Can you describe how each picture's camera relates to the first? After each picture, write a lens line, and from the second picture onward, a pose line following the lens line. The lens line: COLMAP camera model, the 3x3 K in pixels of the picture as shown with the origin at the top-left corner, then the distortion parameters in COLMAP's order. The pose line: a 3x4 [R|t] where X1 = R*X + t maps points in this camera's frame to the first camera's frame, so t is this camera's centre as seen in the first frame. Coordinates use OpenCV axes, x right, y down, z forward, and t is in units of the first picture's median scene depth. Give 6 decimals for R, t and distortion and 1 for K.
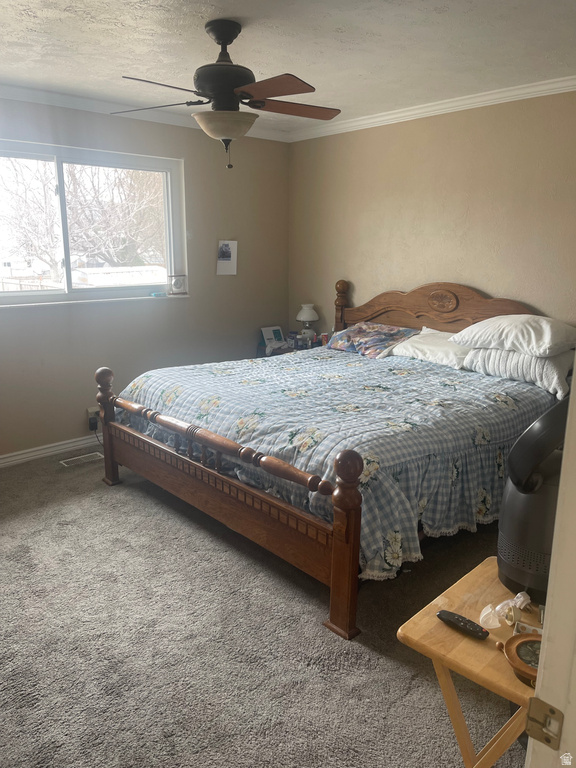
lens RADIAL K [[576.8, 0, 288.3], [0, 576.8, 383.7], [0, 0, 1]] dist [0.059251, -0.078201]
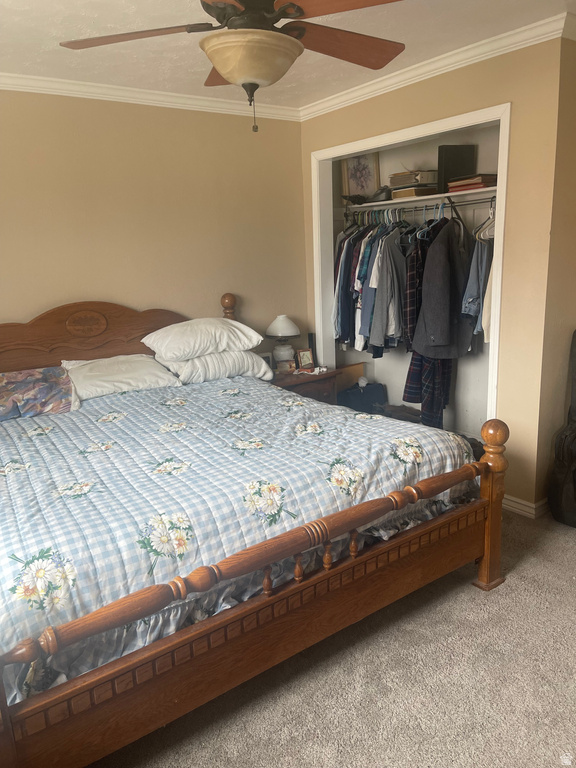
lens RADIAL K [[576.8, 0, 288.4], [0, 576.8, 384.5], [0, 0, 1]] dist [0.059251, -0.078201]
pose [[0.125758, -0.235147, 0.963790, -0.745804], [0.276992, 0.941189, 0.193490, -0.204320], [-0.952607, 0.242629, 0.183496, 0.856335]]
